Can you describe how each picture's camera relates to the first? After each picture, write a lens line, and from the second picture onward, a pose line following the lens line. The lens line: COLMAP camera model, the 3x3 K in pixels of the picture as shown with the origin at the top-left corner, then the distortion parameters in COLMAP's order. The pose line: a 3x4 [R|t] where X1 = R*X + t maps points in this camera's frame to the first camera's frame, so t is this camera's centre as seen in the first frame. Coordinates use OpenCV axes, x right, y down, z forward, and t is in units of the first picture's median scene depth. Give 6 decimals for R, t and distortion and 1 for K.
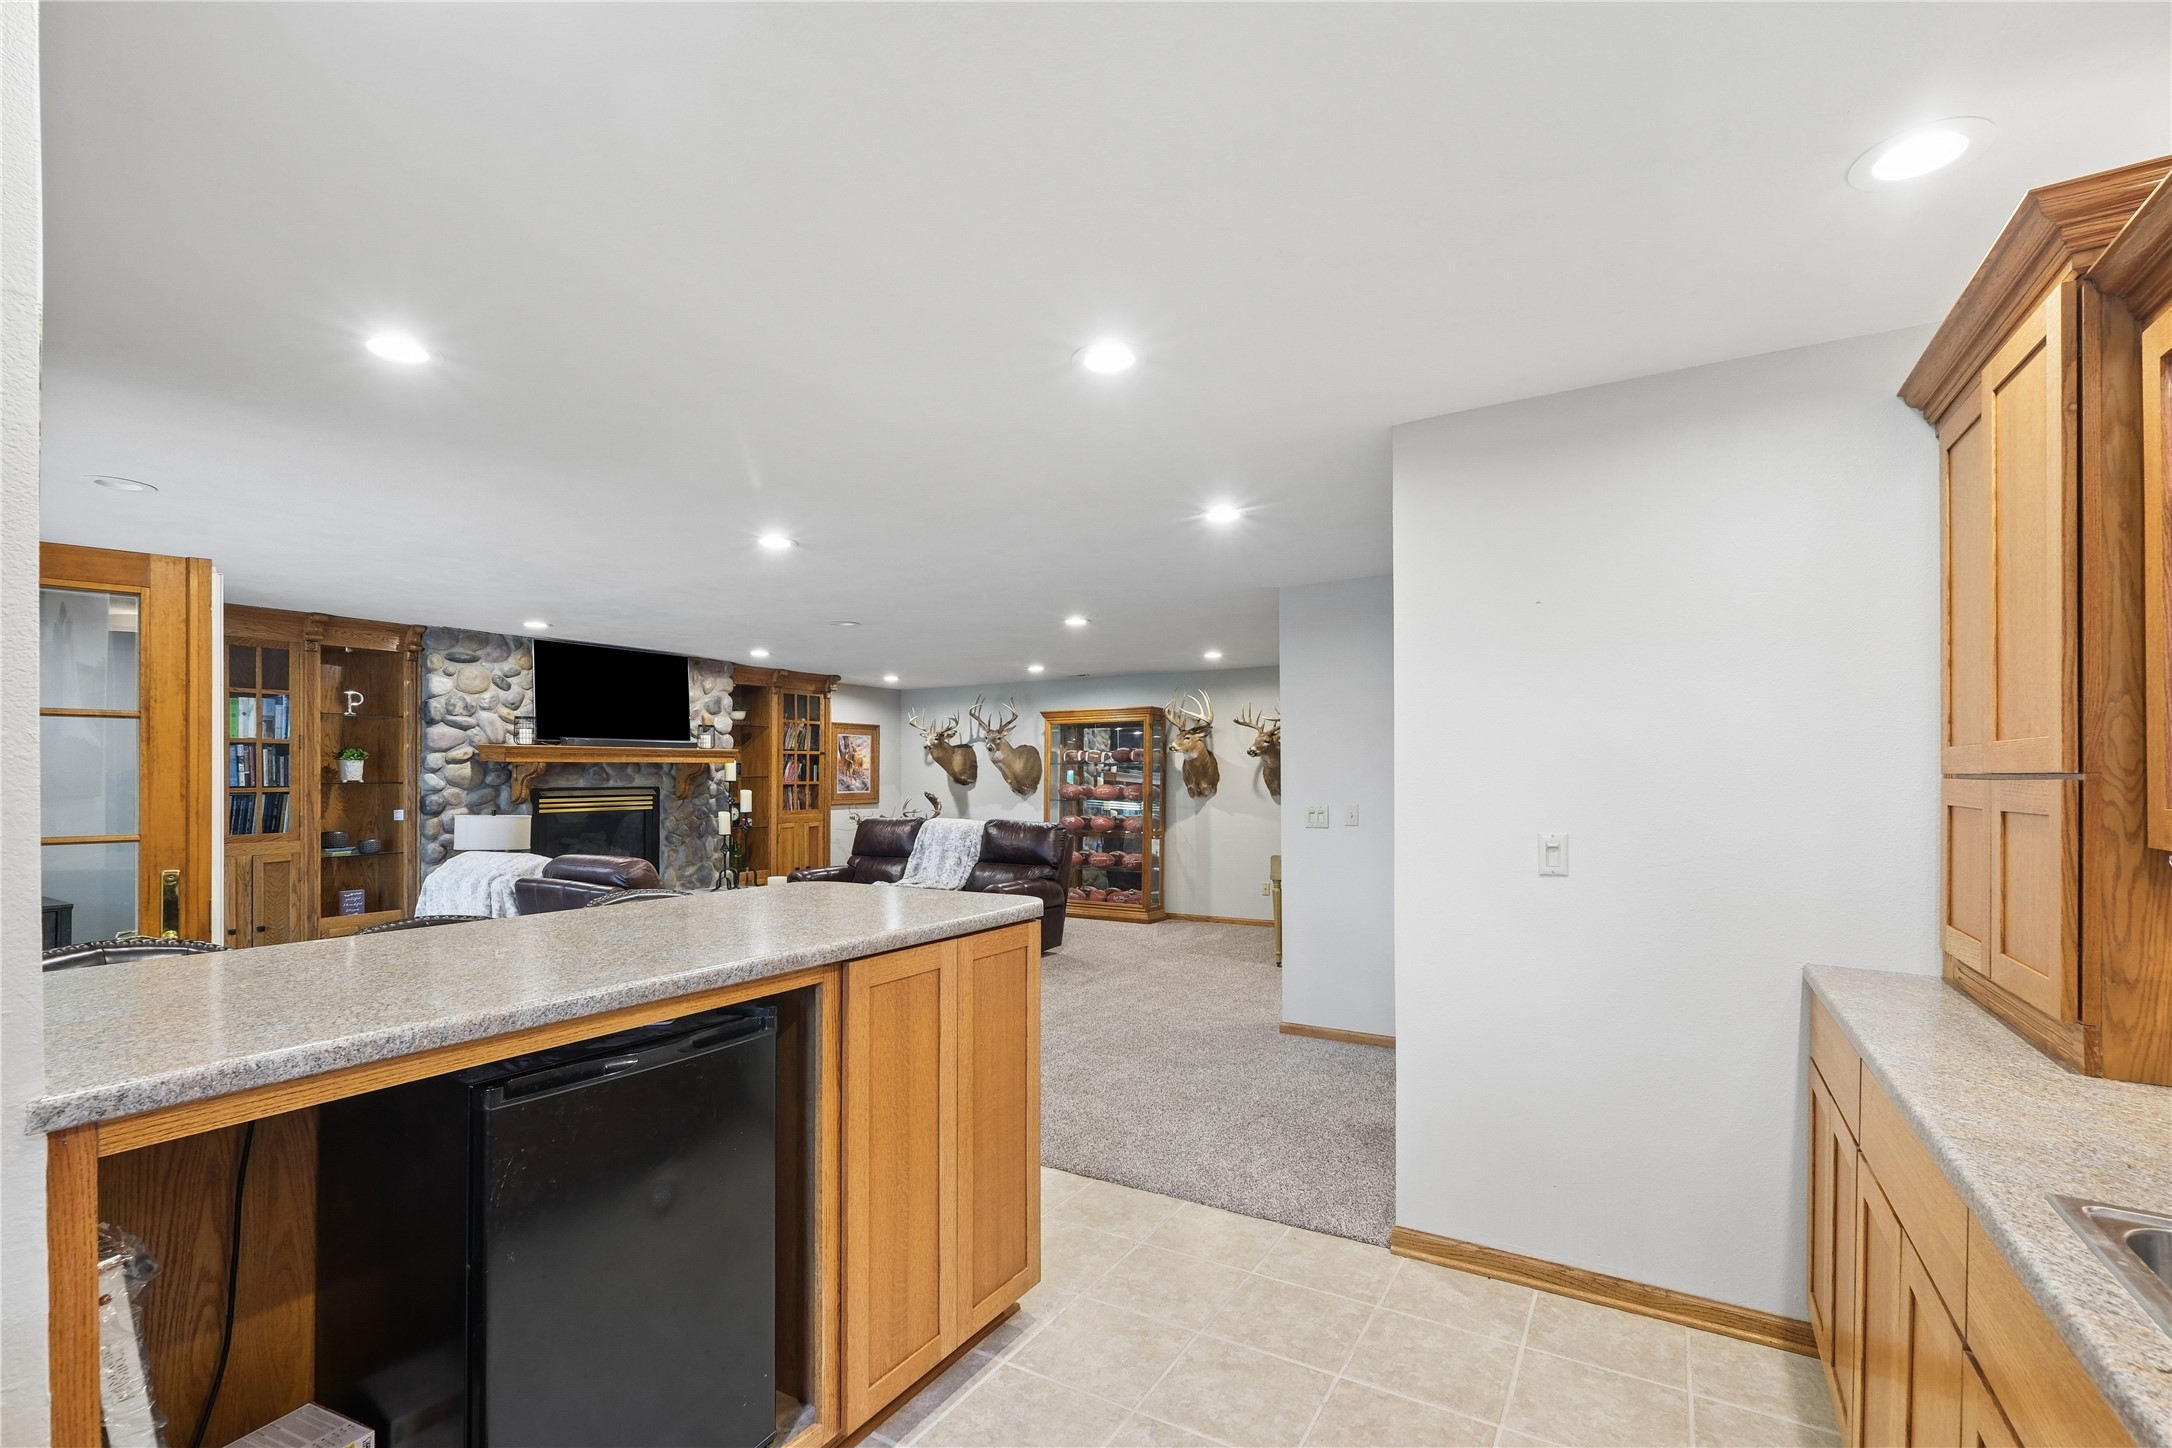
lens RADIAL K [[949.7, 0, 1085.9], [0, 949.7, 774.5], [0, 0, 1]] dist [-0.000319, -0.000022]
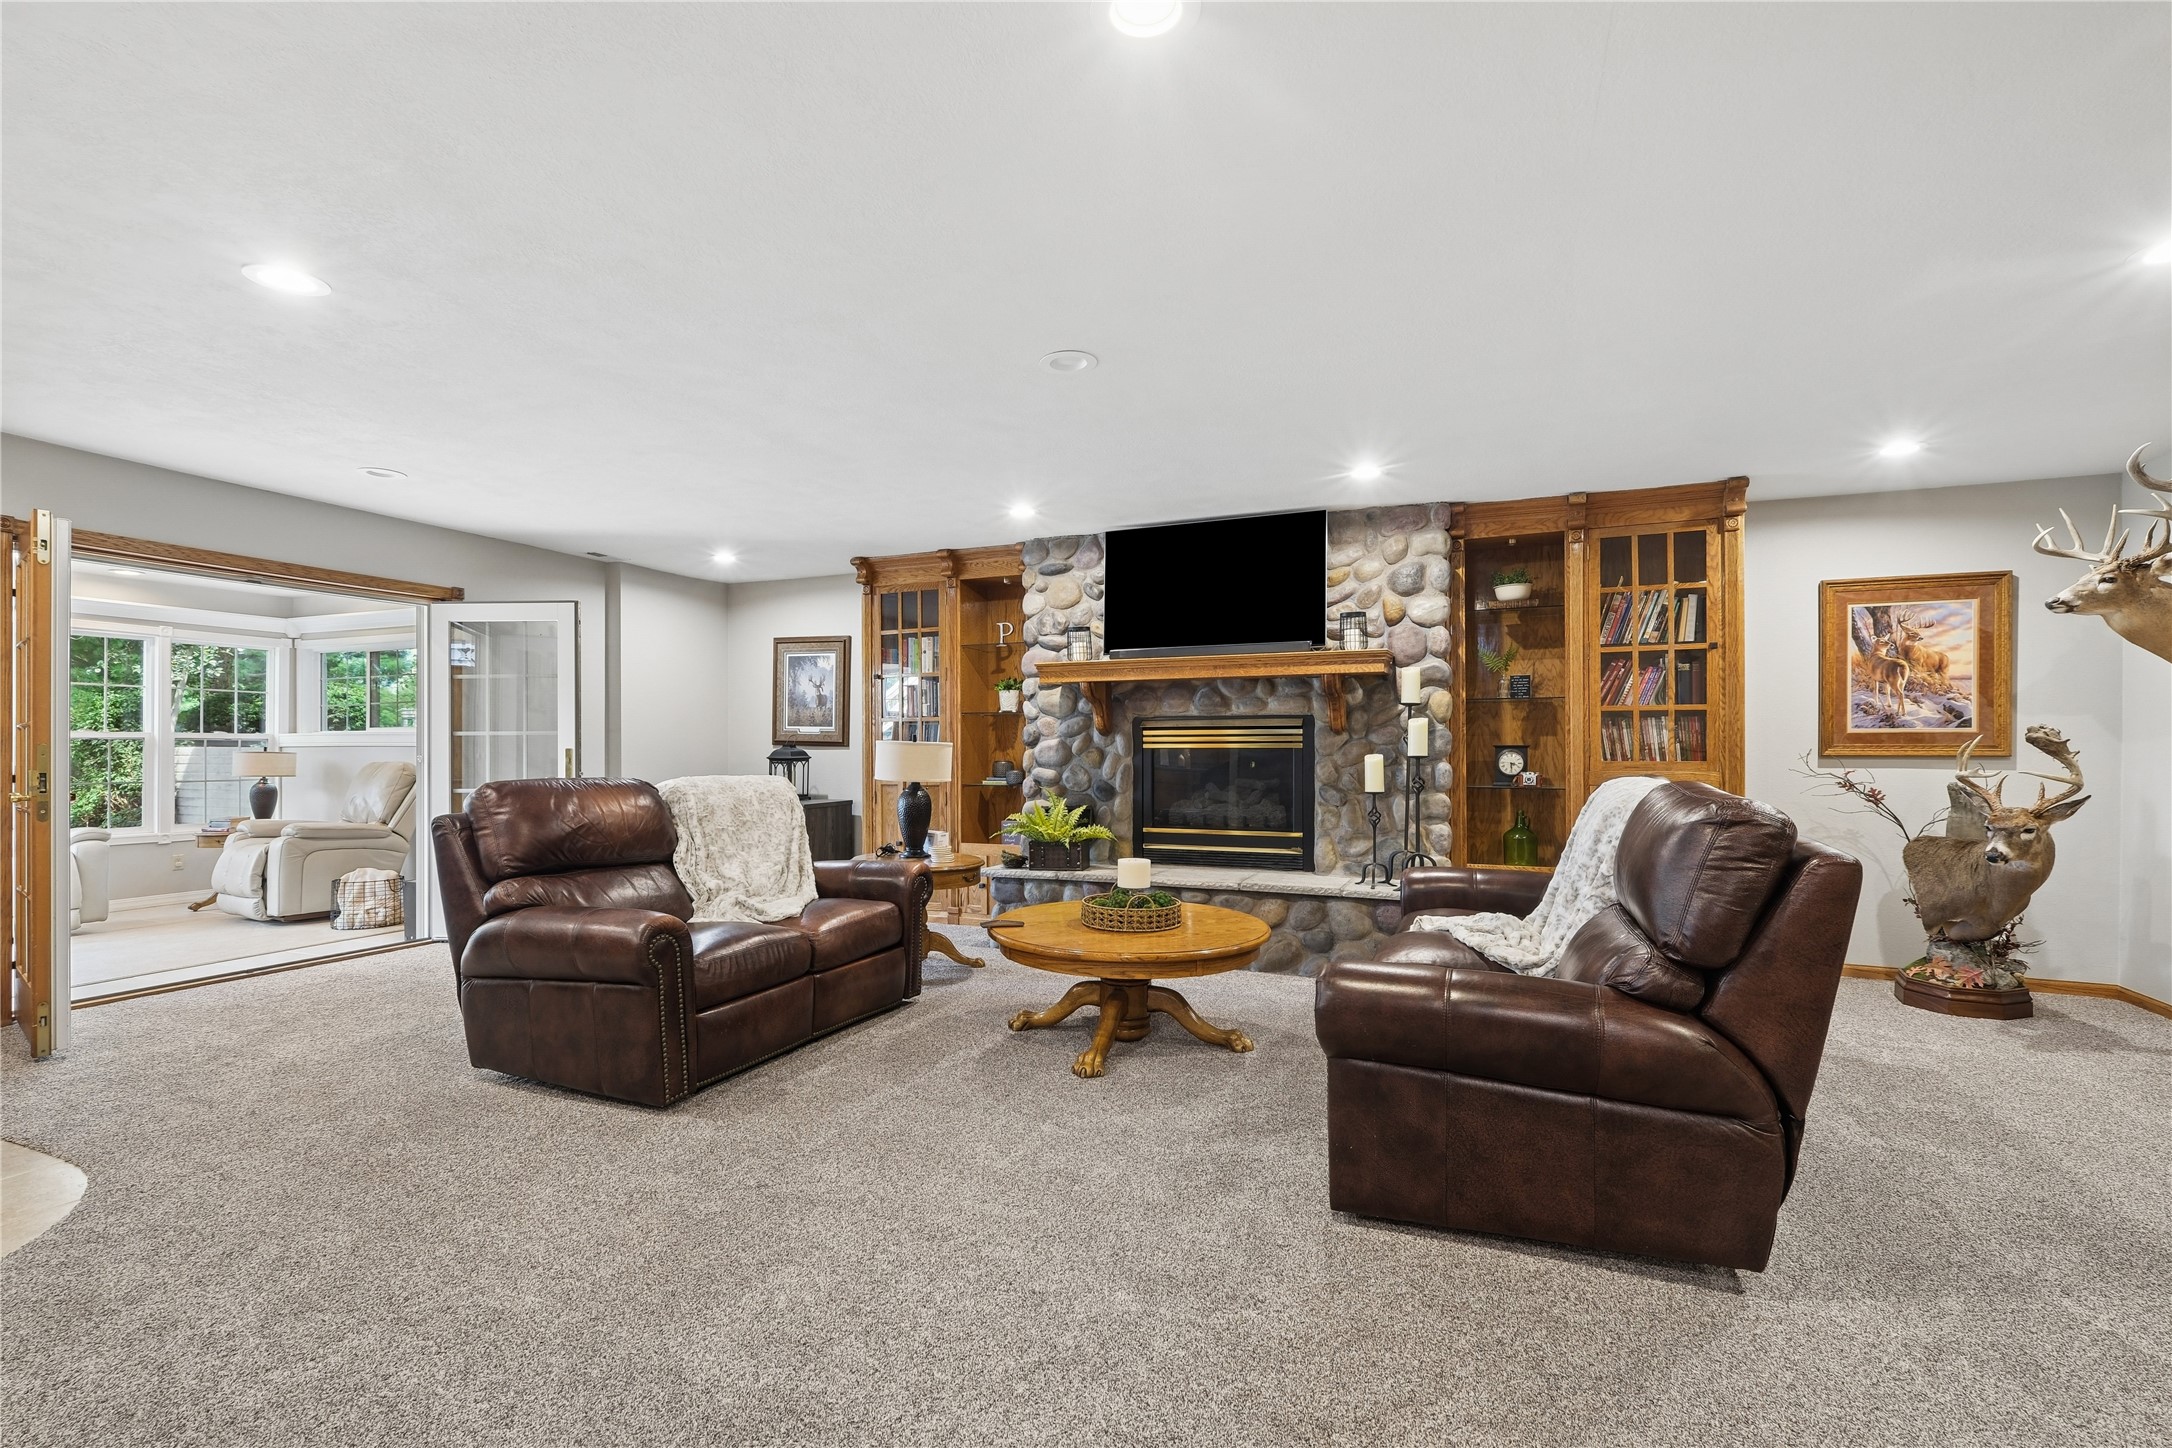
lens RADIAL K [[967.7, 0, 1086.0], [0, 967.7, 724.0], [0, 0, 1]] dist [-0.000804, -0.000086]
pose [[0.155805, -0.023437, -0.987510, 0.194962], [0.001705, 0.999723, -0.023458, 0.034758], [0.987786, 0.001971, 0.155802, 0.736075]]
